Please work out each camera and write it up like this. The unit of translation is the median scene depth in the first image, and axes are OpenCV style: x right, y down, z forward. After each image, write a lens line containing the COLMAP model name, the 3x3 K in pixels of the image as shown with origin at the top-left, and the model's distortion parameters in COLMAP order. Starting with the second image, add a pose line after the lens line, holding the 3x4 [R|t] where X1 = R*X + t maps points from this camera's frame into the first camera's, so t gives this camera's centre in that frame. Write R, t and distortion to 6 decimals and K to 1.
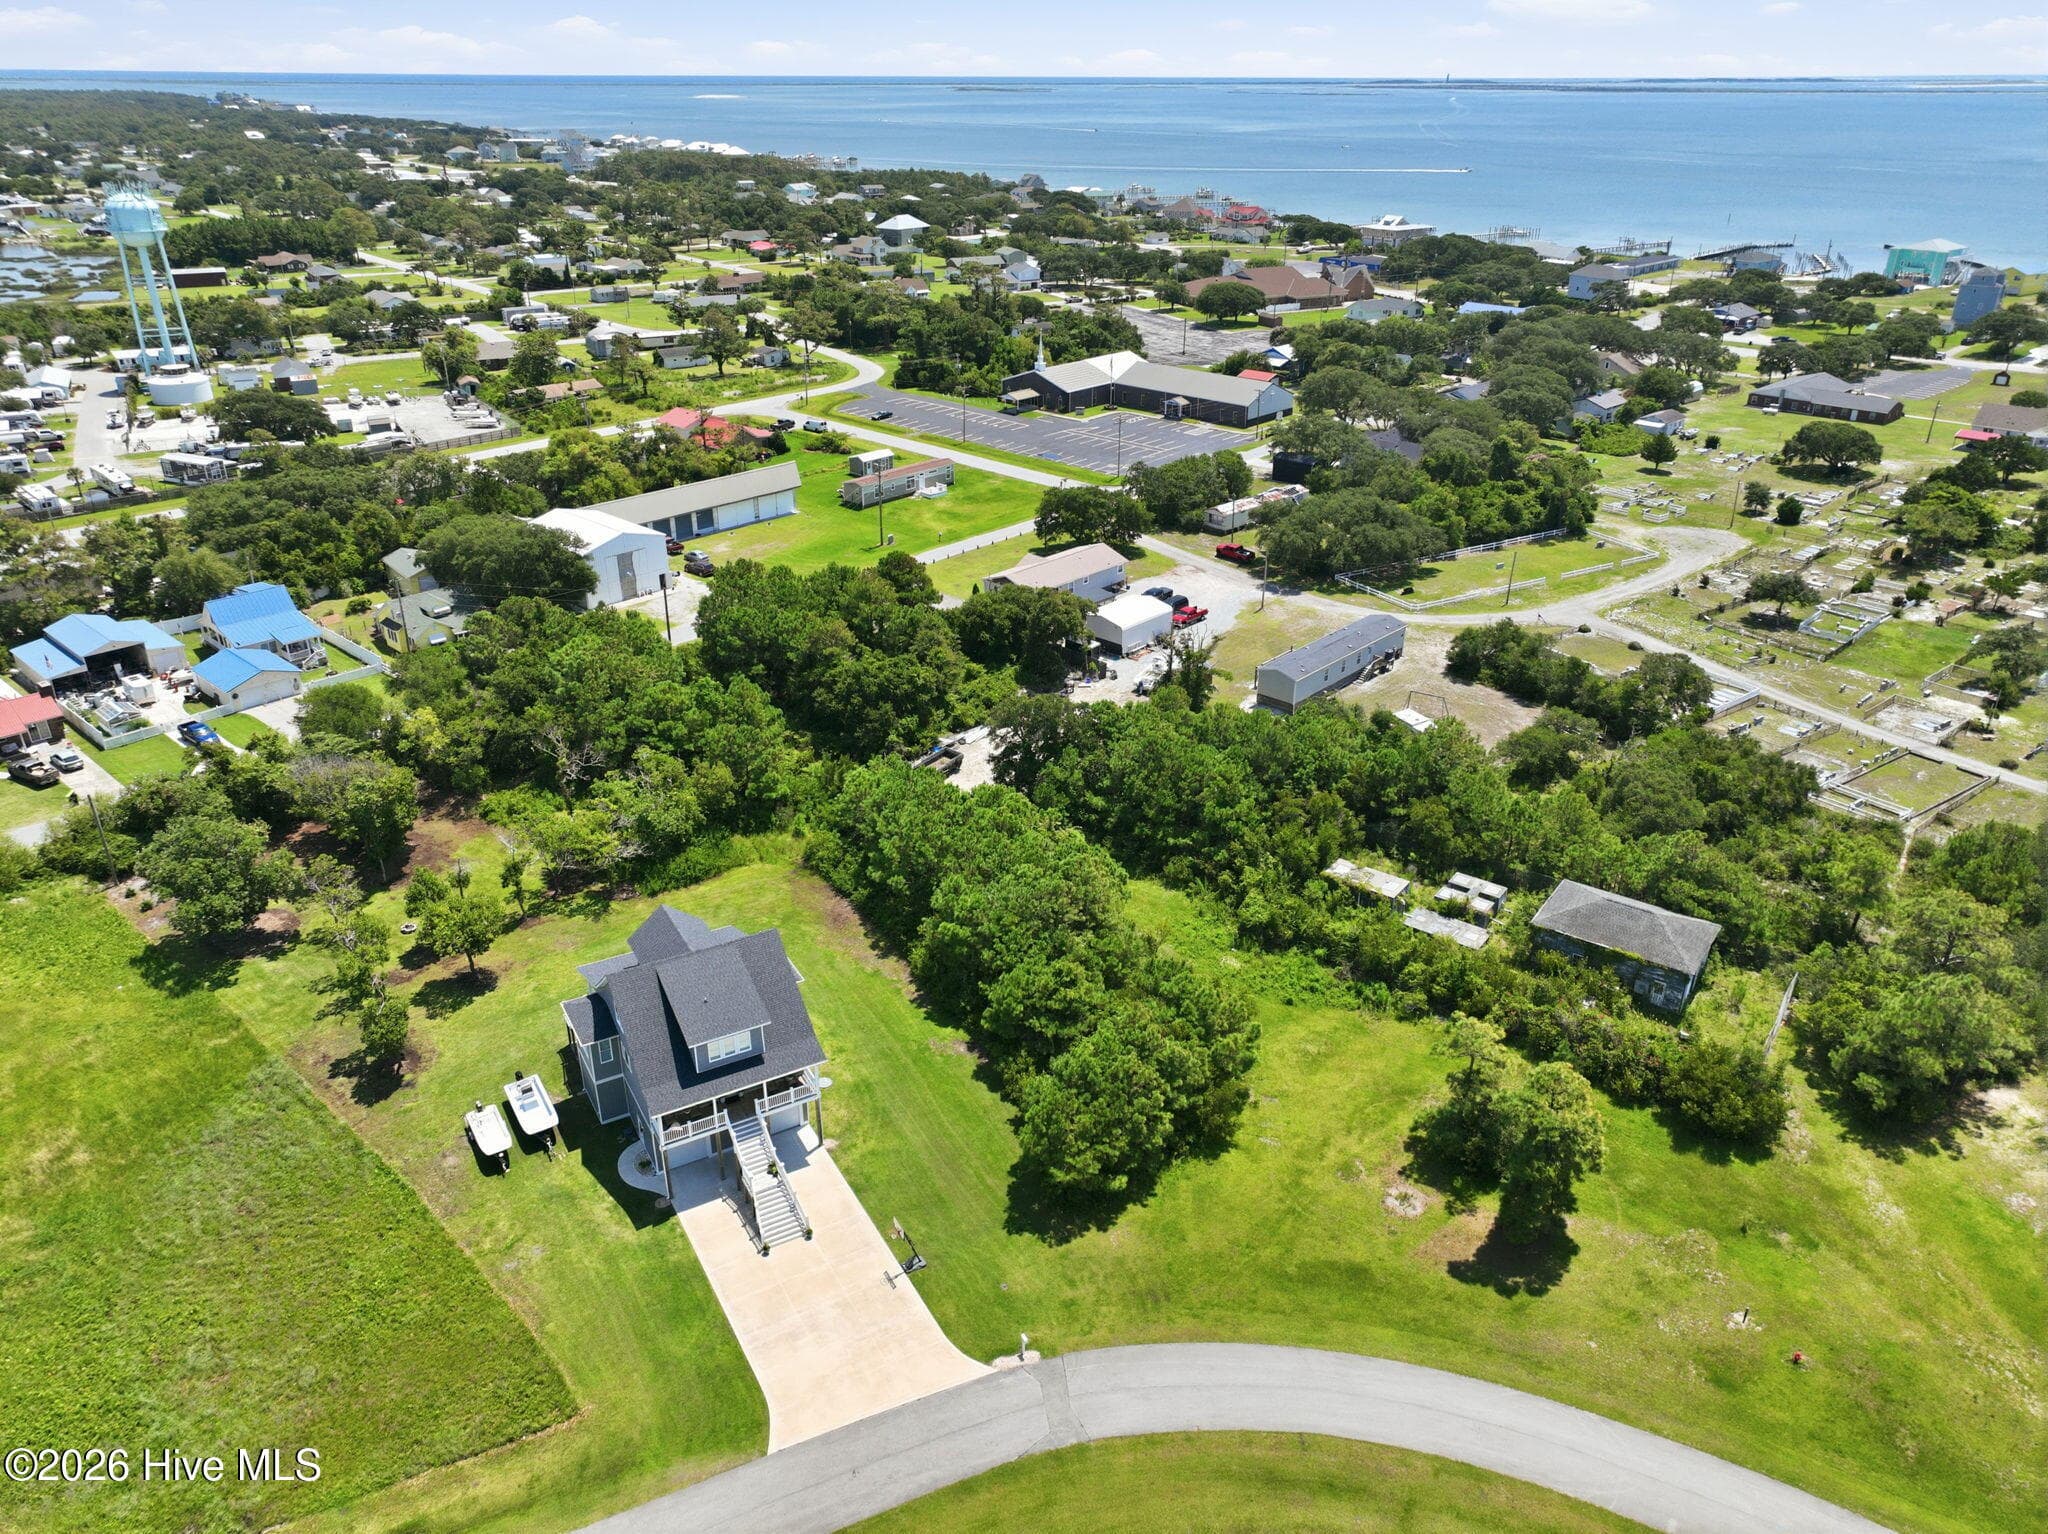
lens RADIAL K [[1430.0, 0, 1027.0], [0, 1430.0, 766.9], [0, 0, 1]] dist [-0.005981, 0.022556]
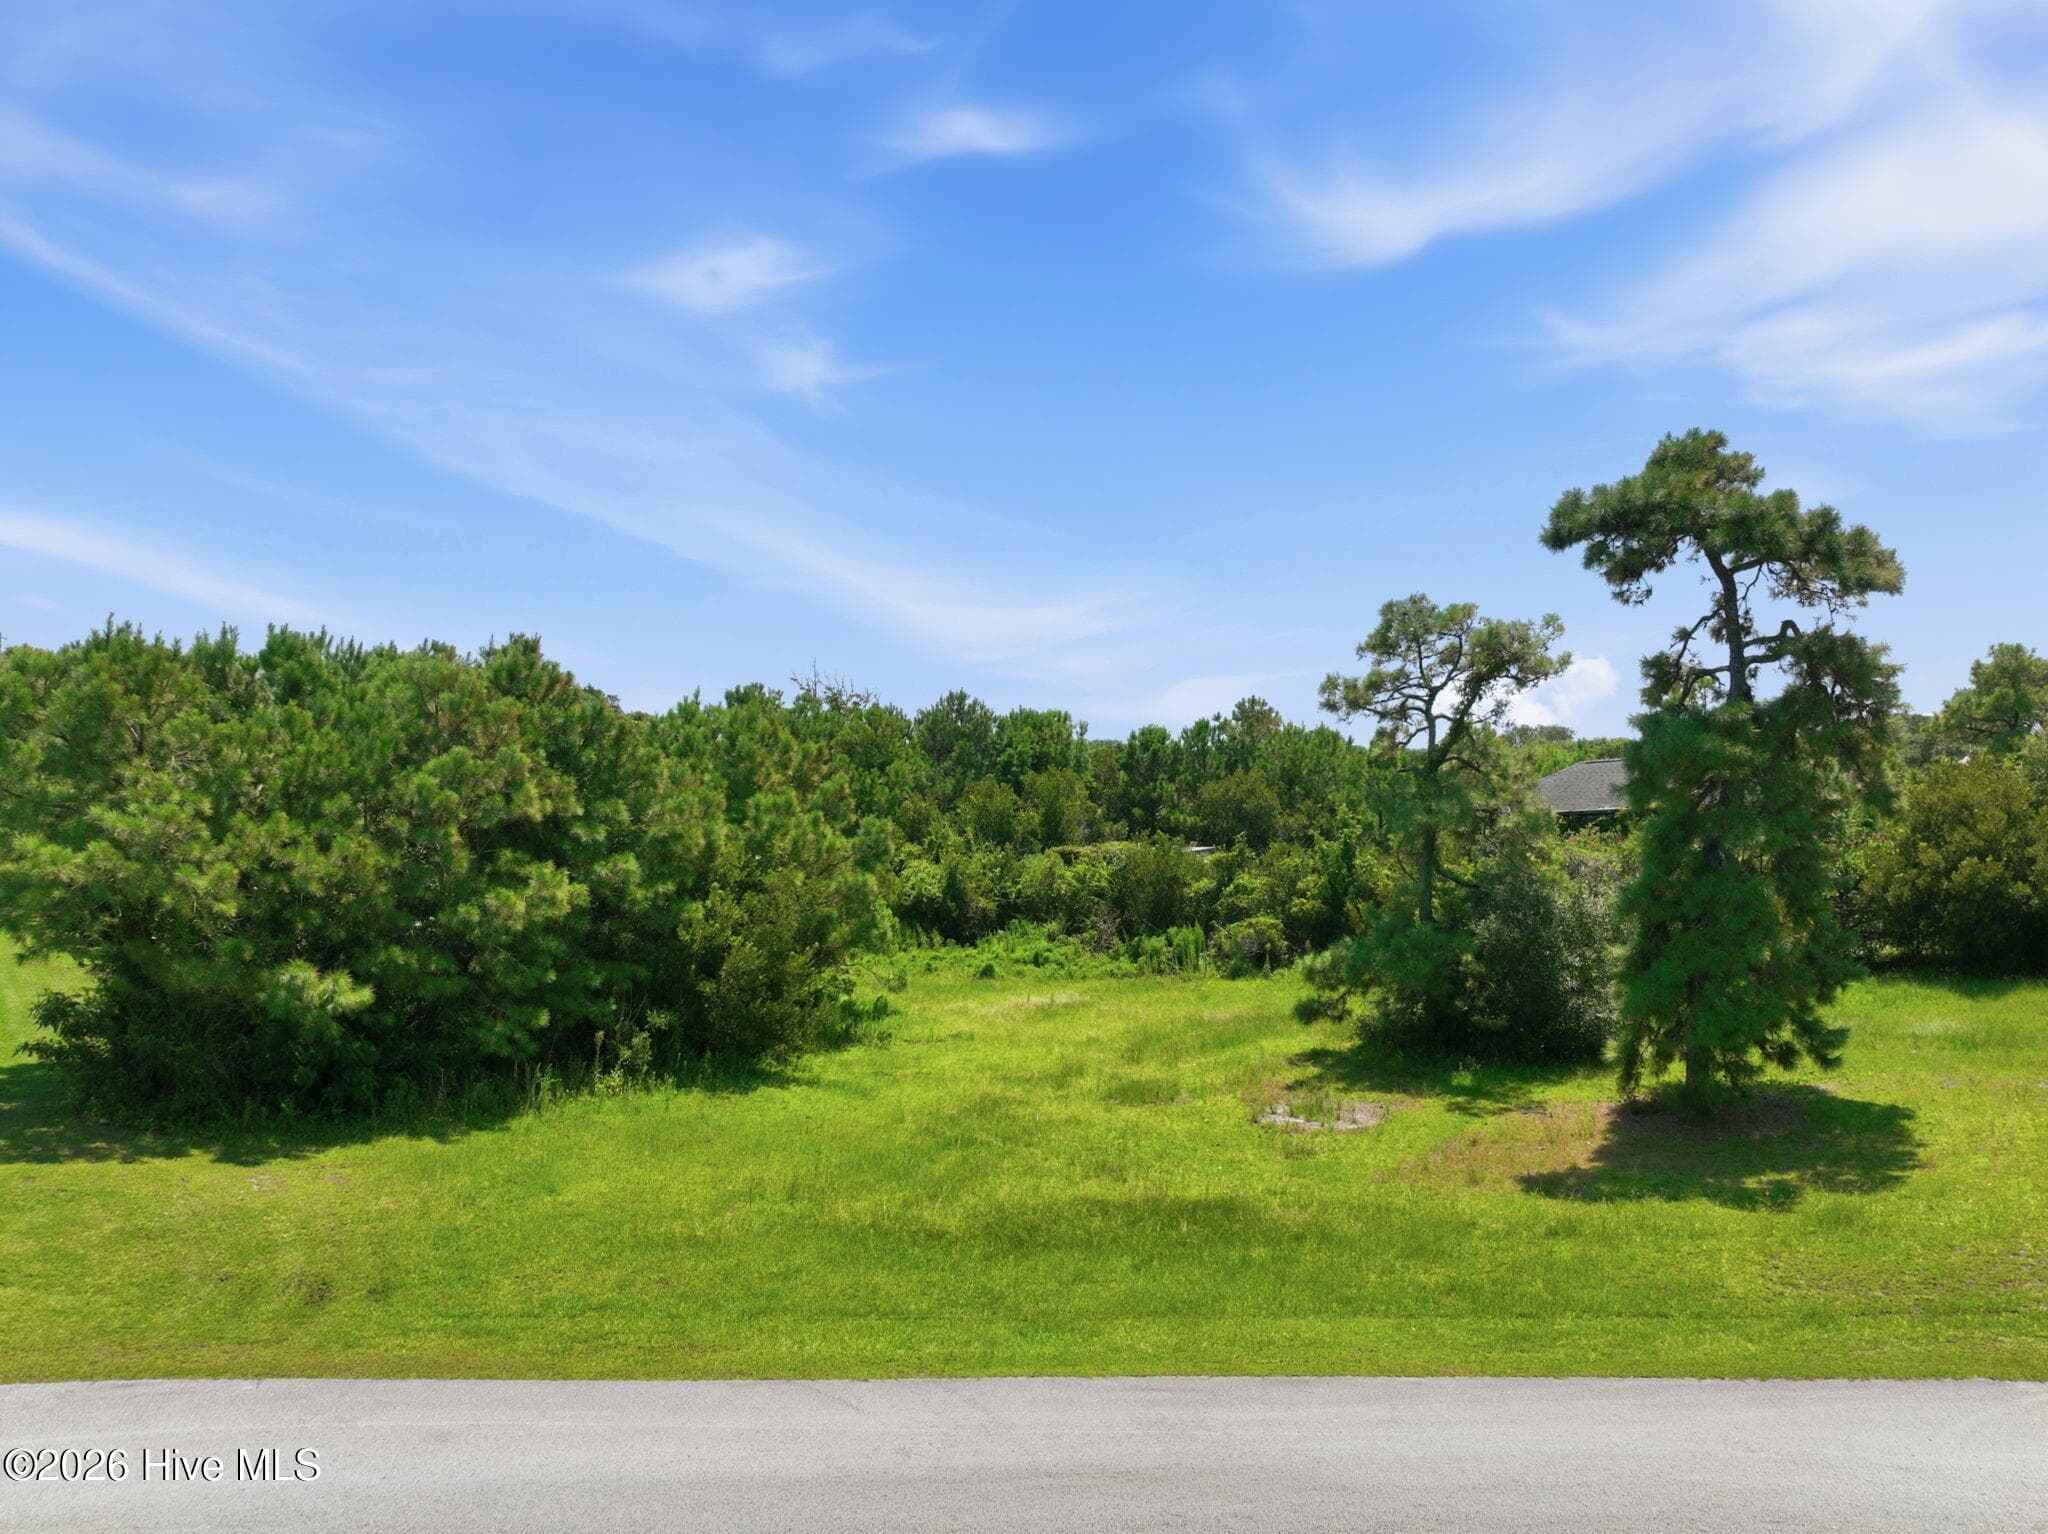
lens RADIAL K [[1430.0, 0, 1027.0], [0, 1430.0, 766.9], [0, 0, 1]] dist [-0.005981, 0.022556]
pose [[0.986372, -0.001580, 0.164525, 0.073949], [0.076834, 0.888648, -0.452107, 0.187166], [-0.145490, 0.458587, 0.876659, 0.348978]]
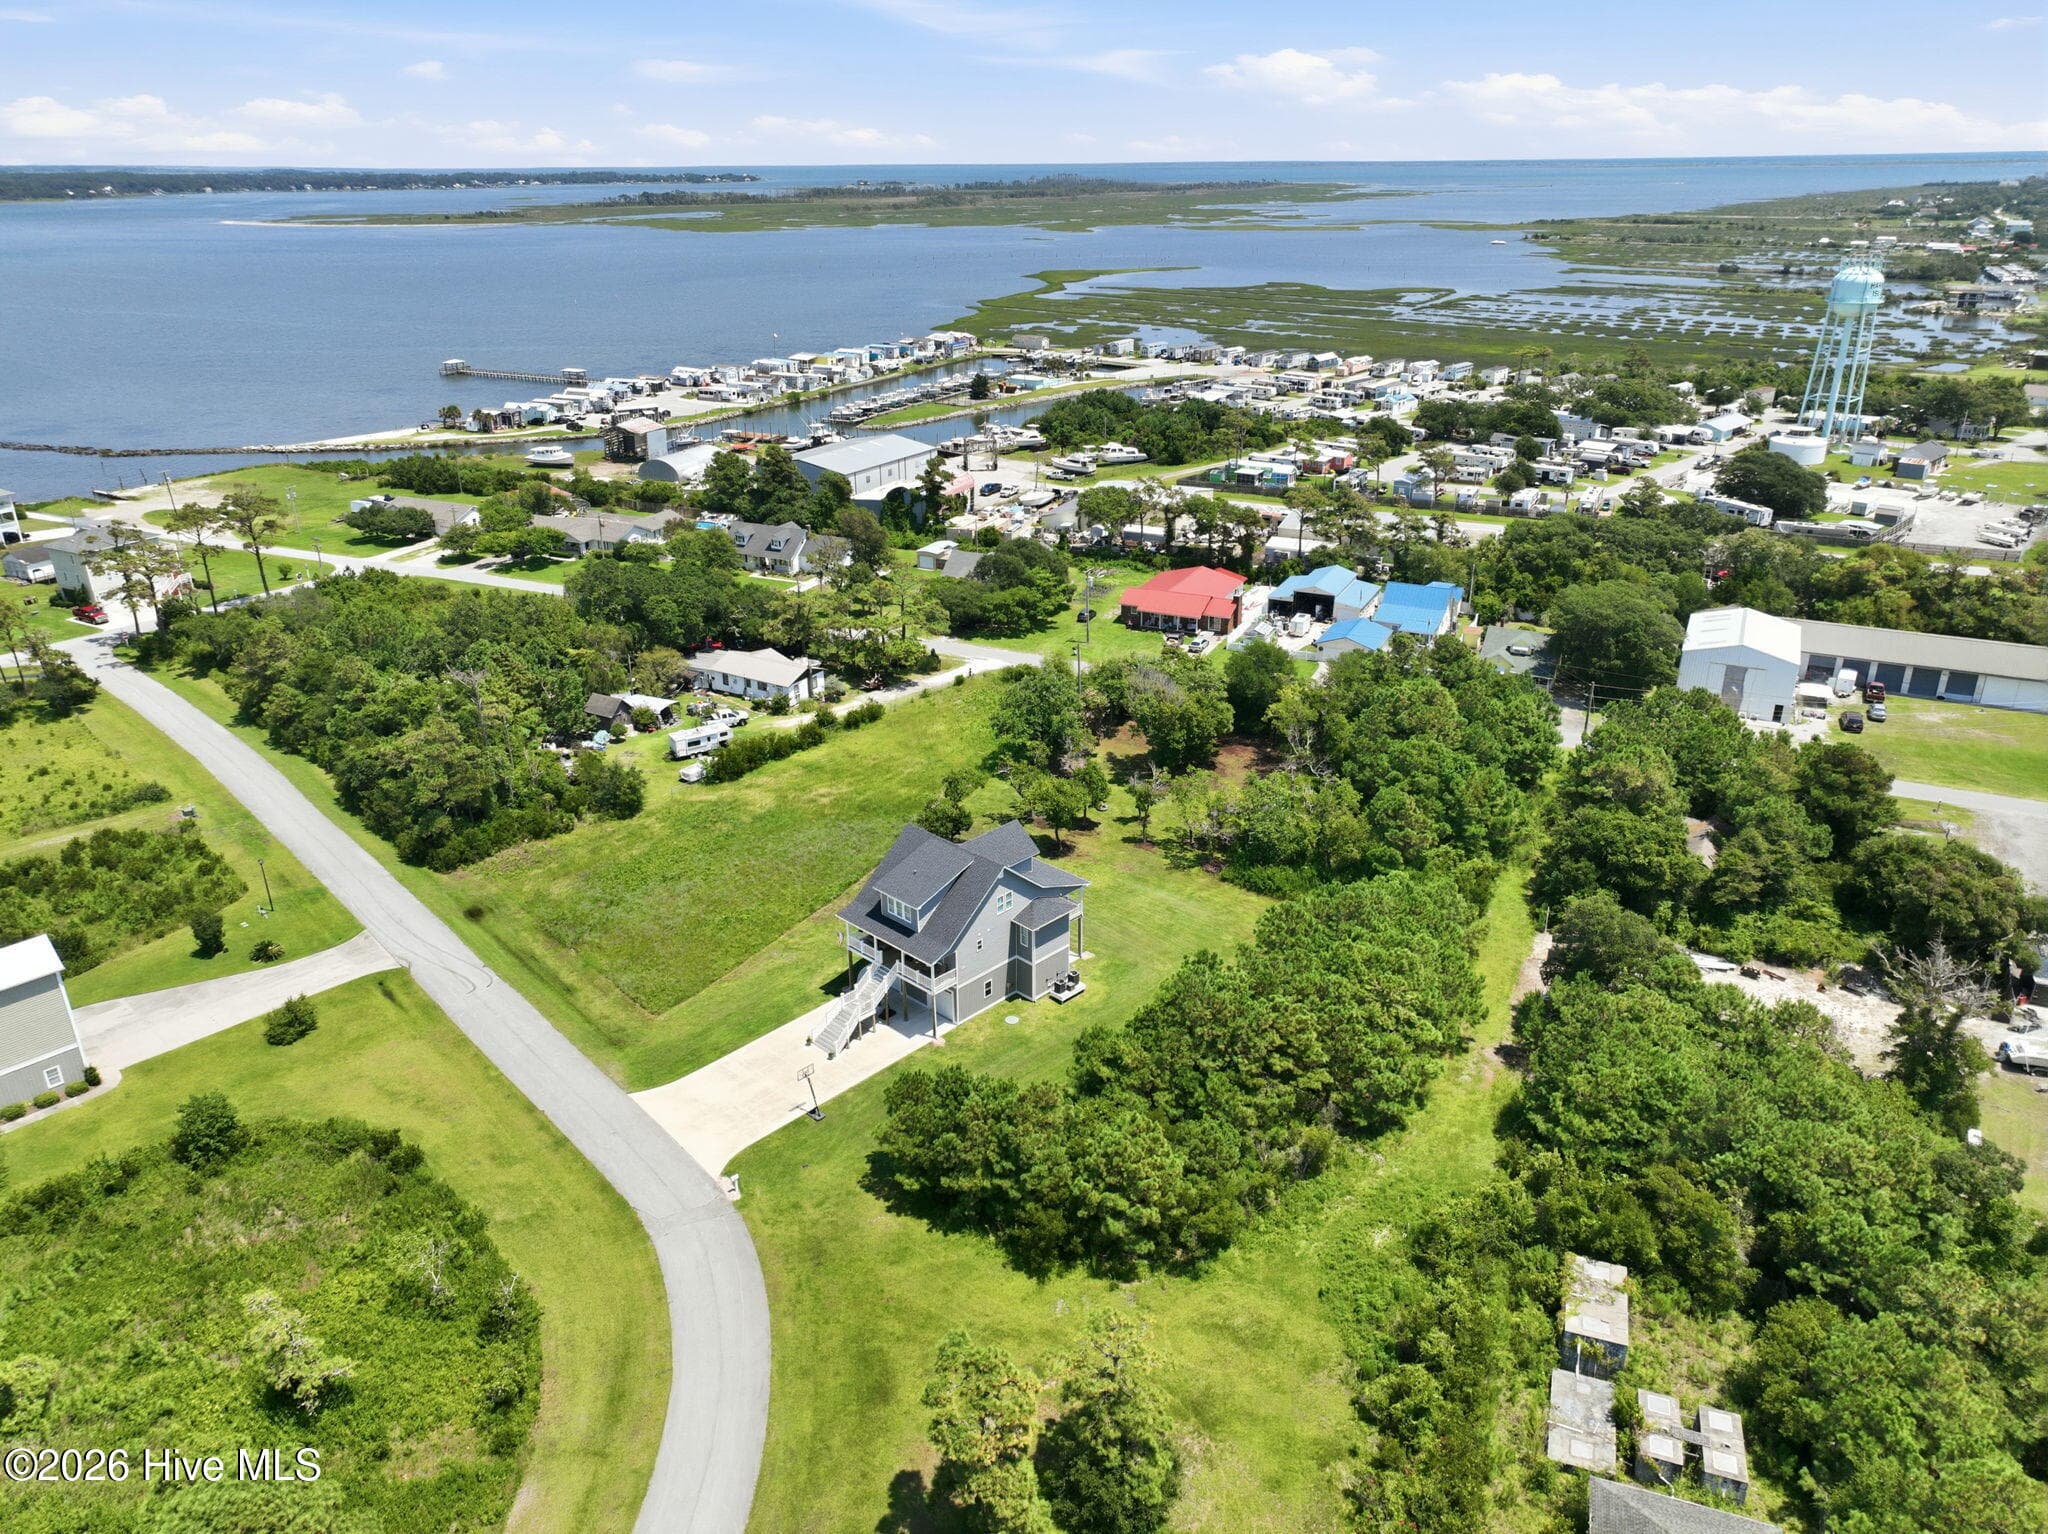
lens RADIAL K [[1430.0, 0, 1027.0], [0, 1430.0, 766.9], [0, 0, 1]] dist [-0.005981, 0.022556]
pose [[0.282293, 0.369685, -0.885237, 0.442417], [-0.410371, 0.880613, 0.236890, -0.129078], [0.867125, 0.296403, 0.400299, 0.273923]]
